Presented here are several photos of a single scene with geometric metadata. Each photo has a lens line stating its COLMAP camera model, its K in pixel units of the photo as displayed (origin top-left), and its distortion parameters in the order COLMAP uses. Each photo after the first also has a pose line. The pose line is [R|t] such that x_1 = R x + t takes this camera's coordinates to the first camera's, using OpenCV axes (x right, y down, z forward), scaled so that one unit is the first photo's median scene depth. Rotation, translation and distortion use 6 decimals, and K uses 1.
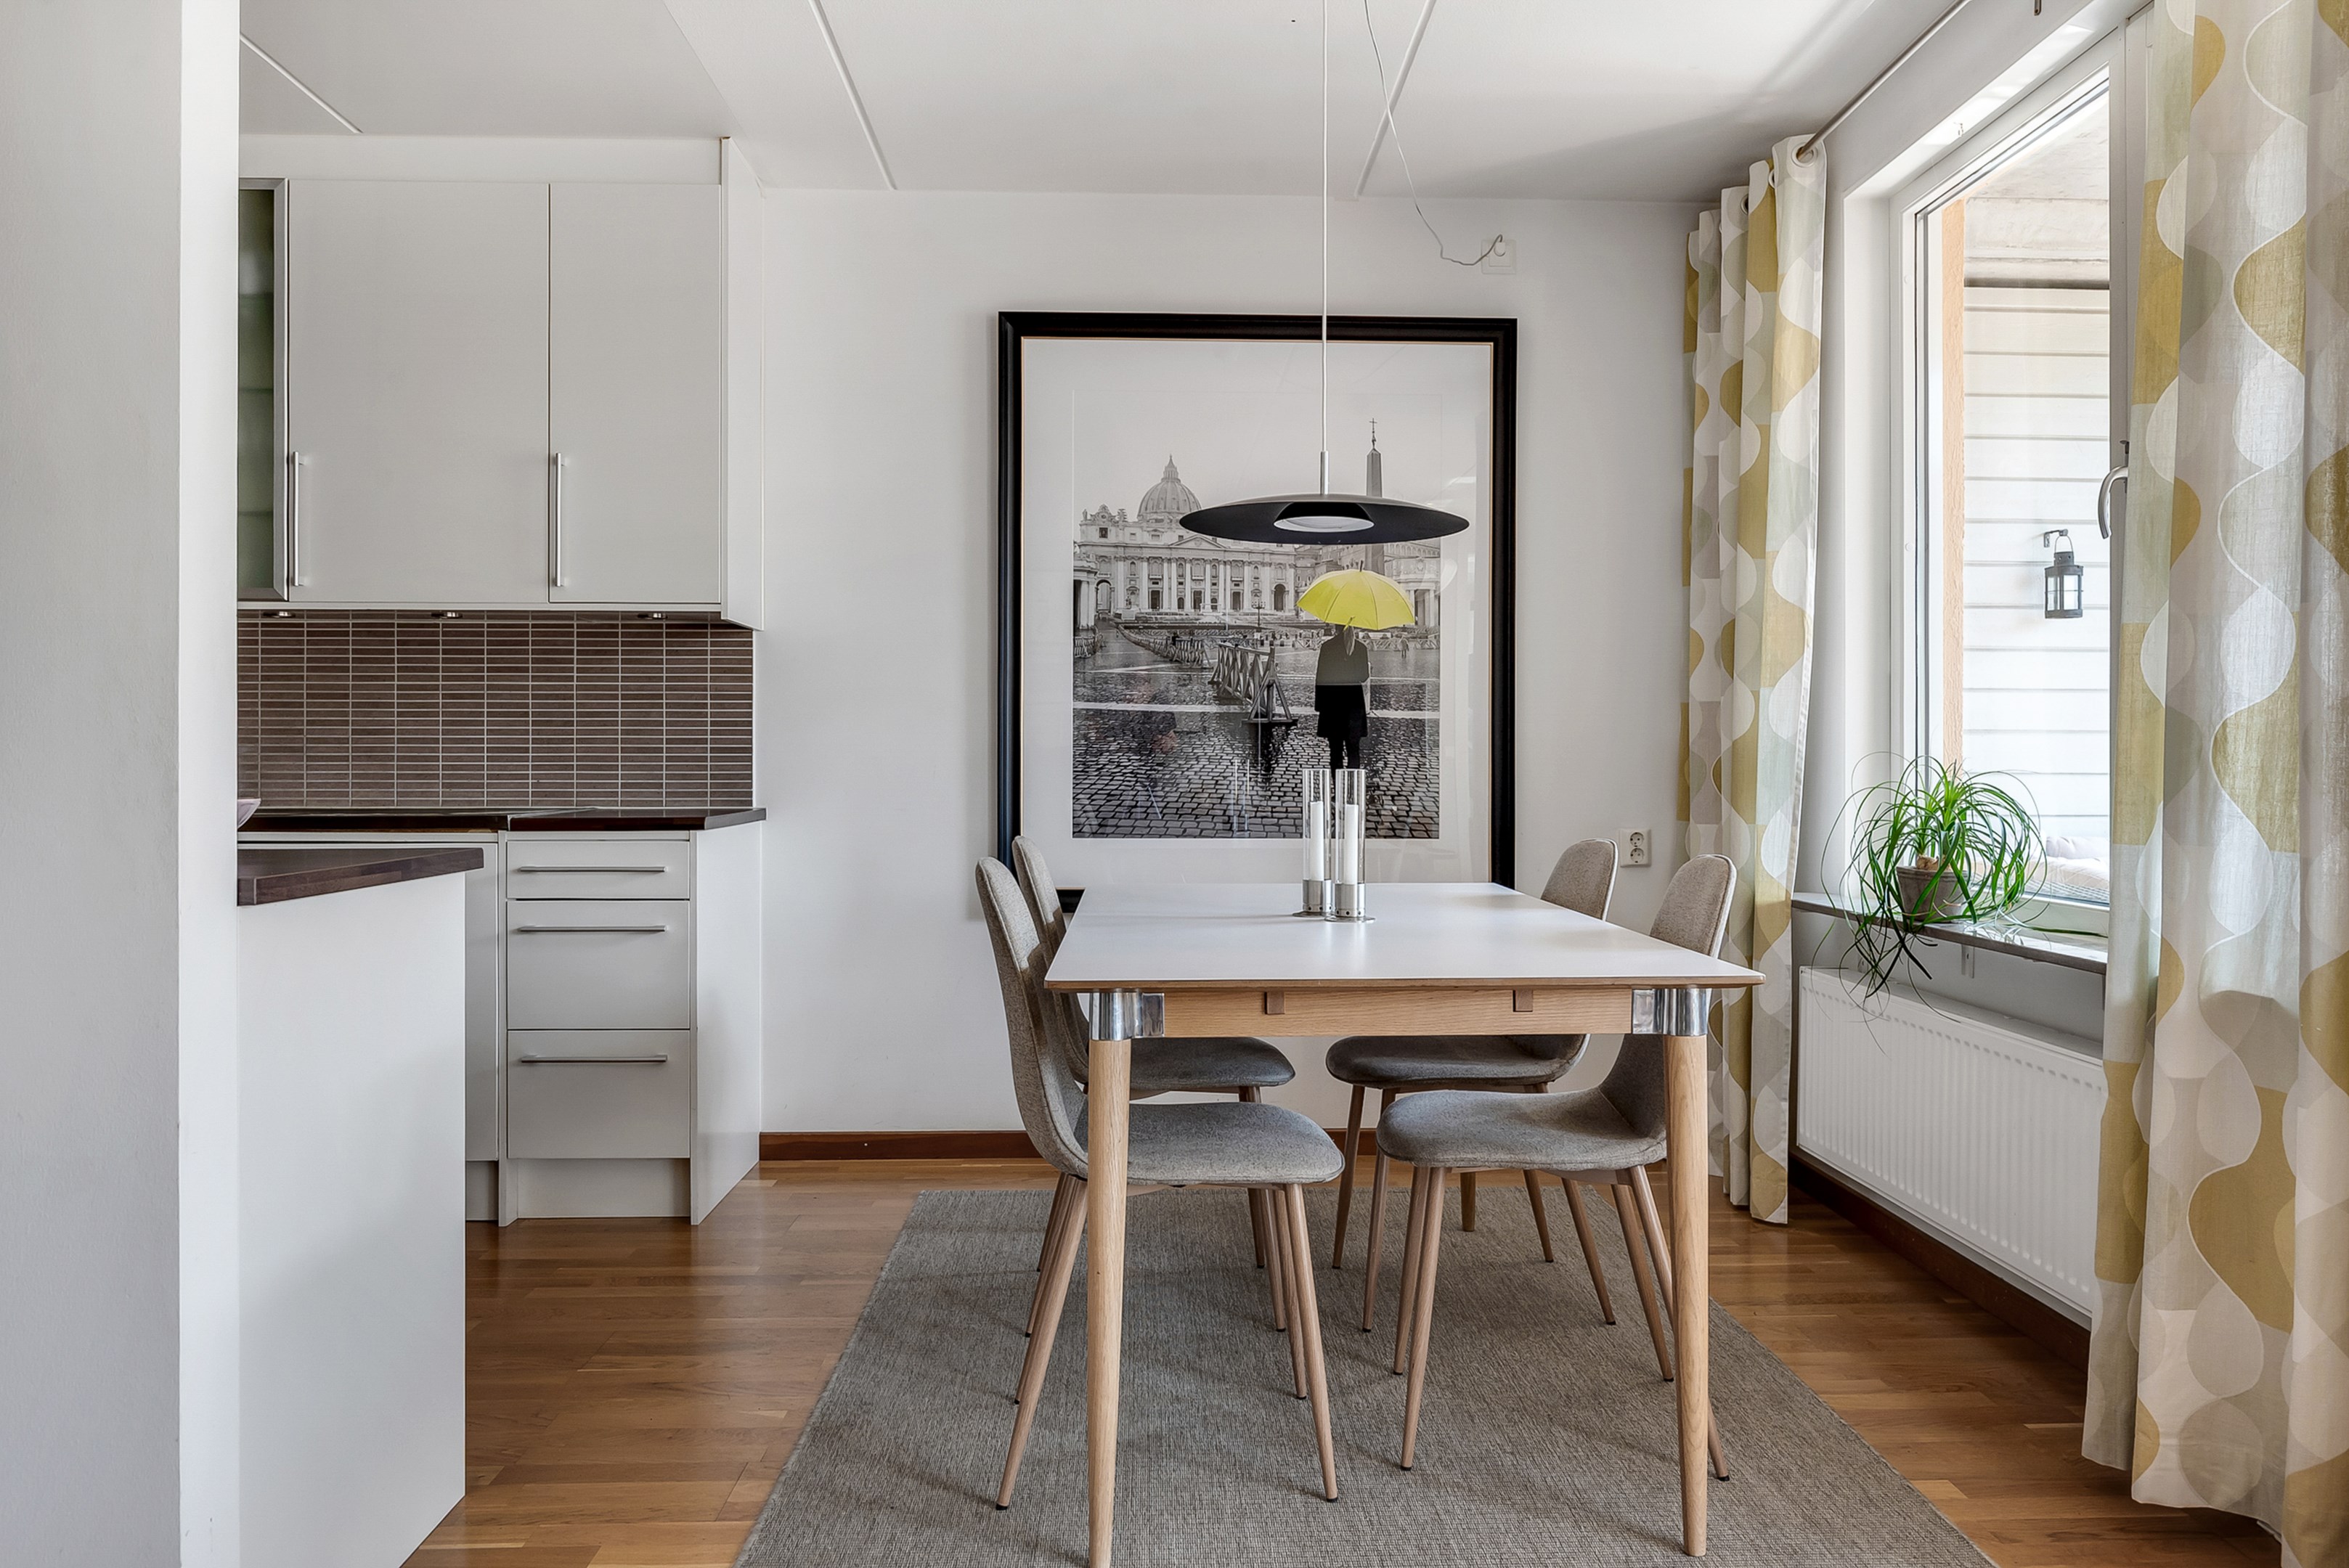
lens RADIAL K [[1520.1, 0, 1174.5], [0, 1520.1, 784.0], [0, 0, 1]] dist [0.000670, 0.000870]
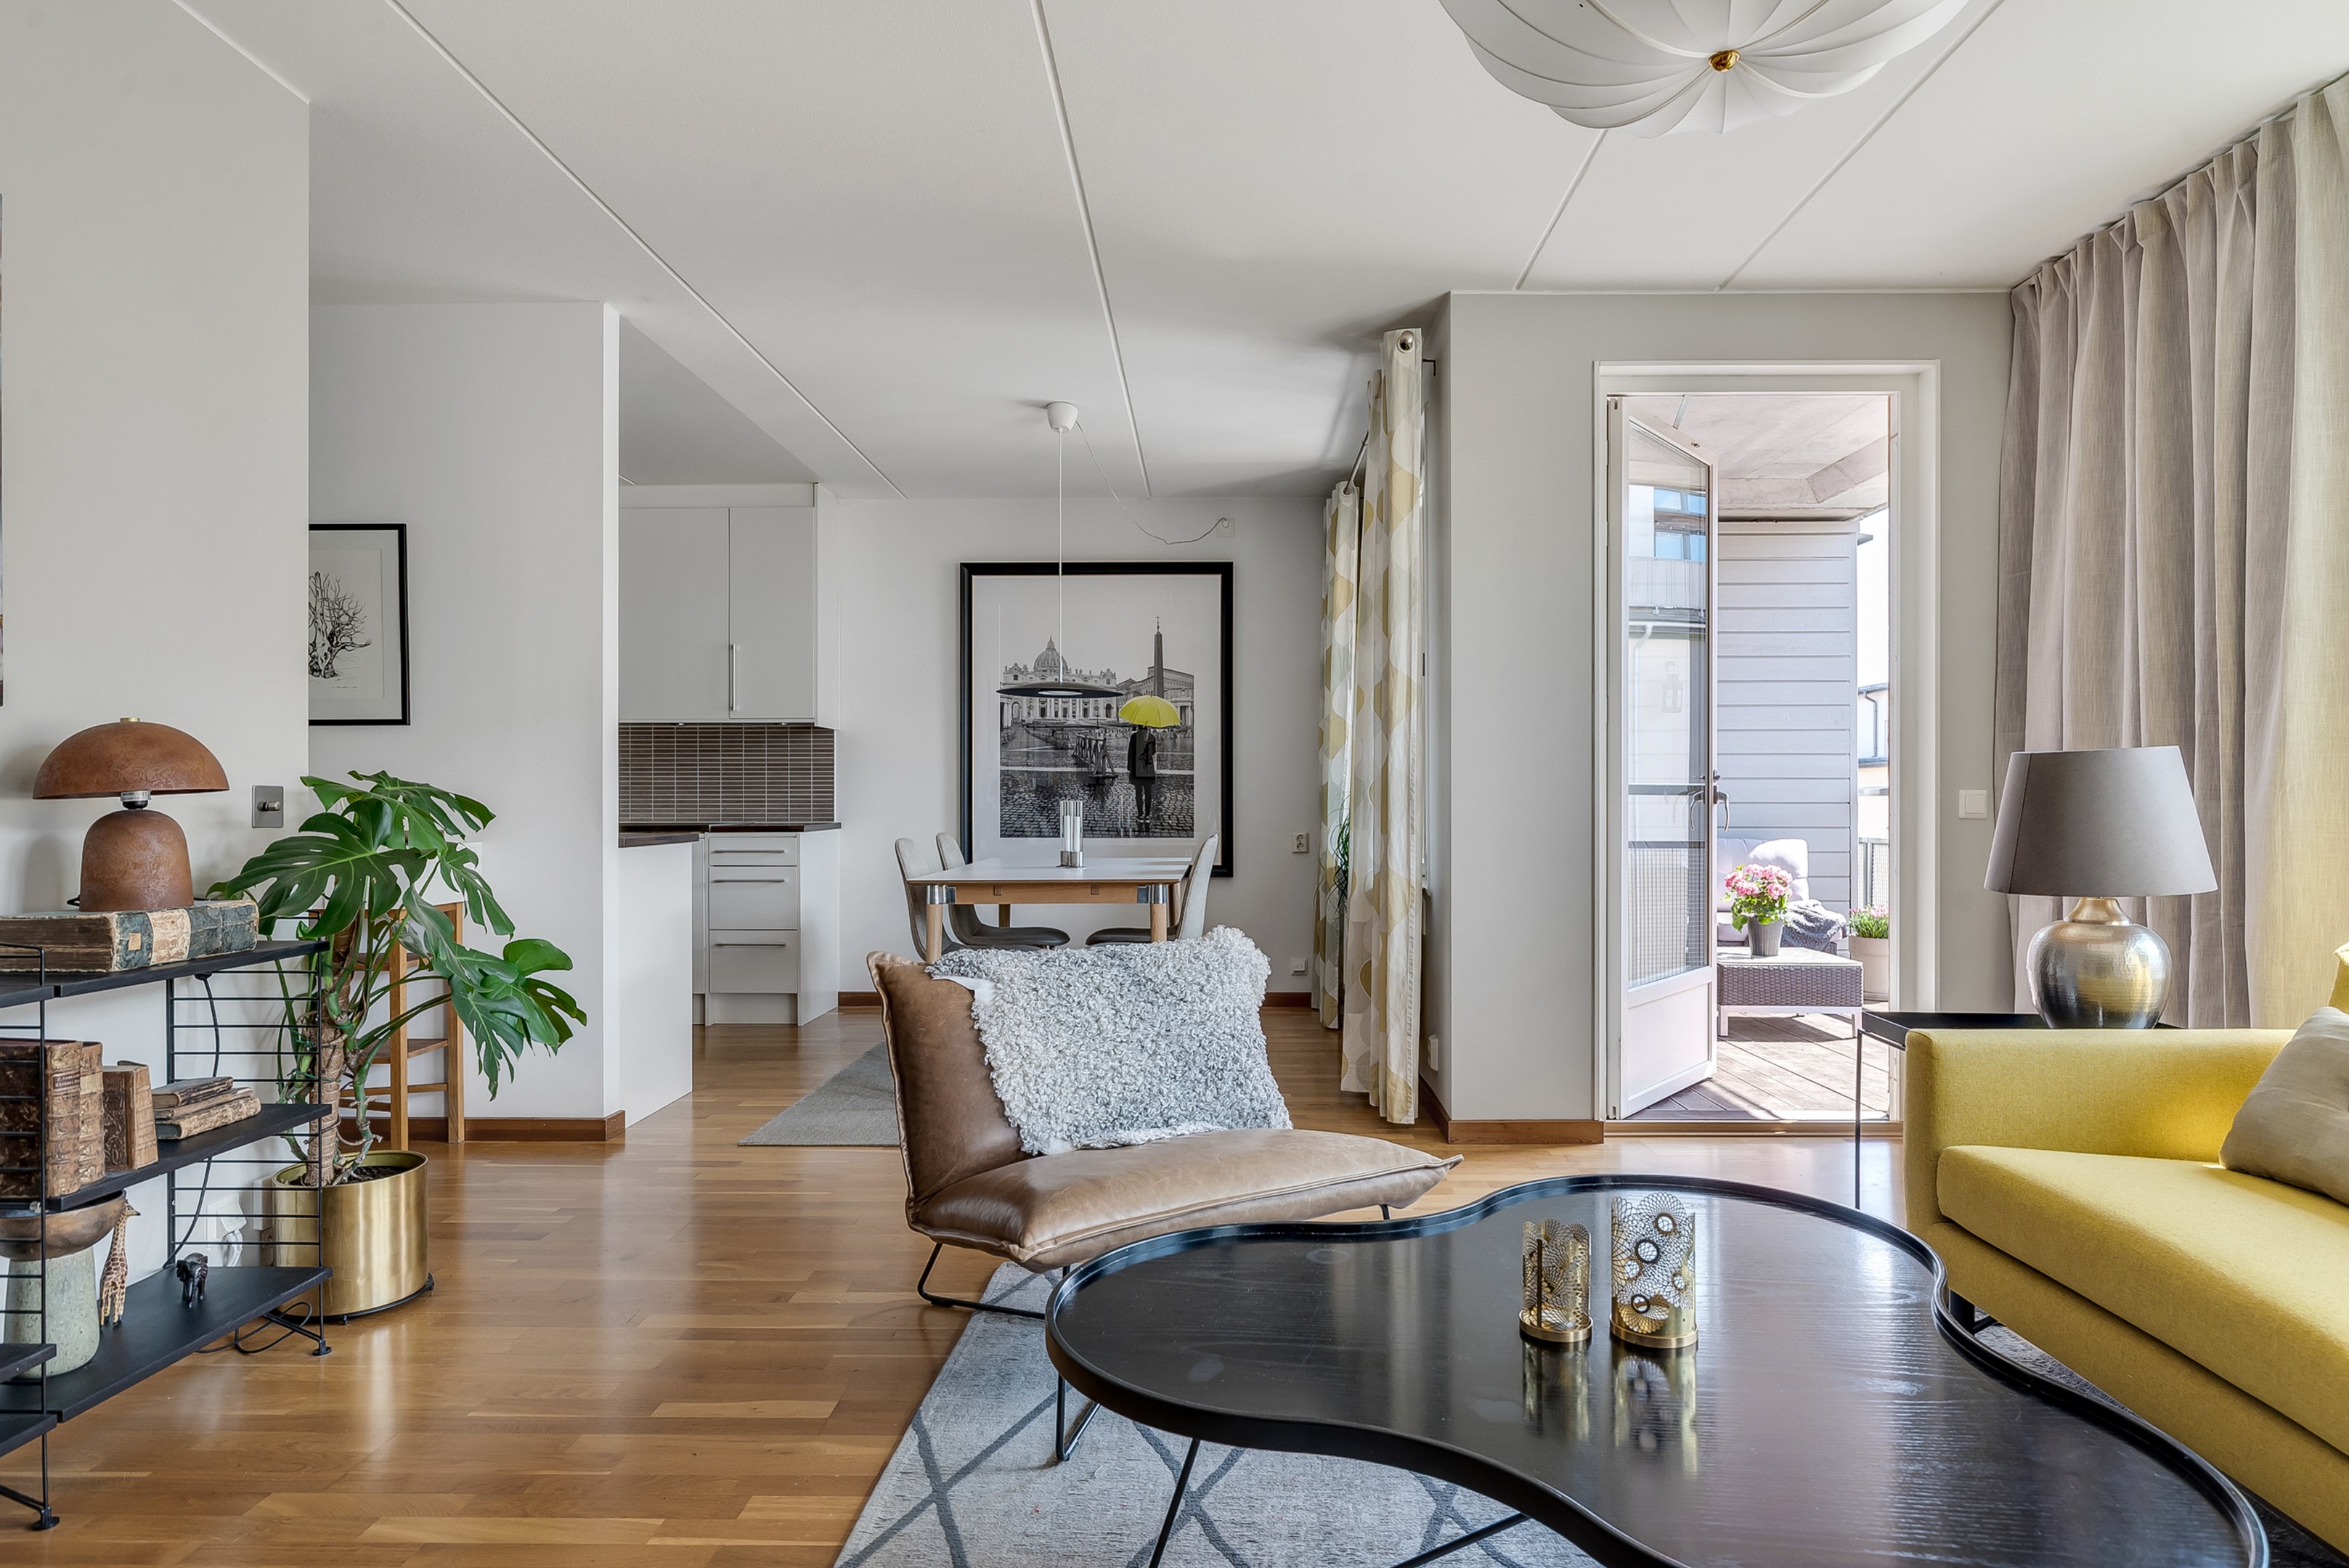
lens RADIAL K [[1309.5, 0, 1209.9], [0, 1309.5, 808.2], [0, 0, 1]] dist [-0.000054, 0.000015]
pose [[0.998883, -0.003677, -0.047111, 0.274623], [0.003519, 0.999988, -0.003436, 0.005038], [0.047123, 0.003267, 0.998884, -0.630214]]
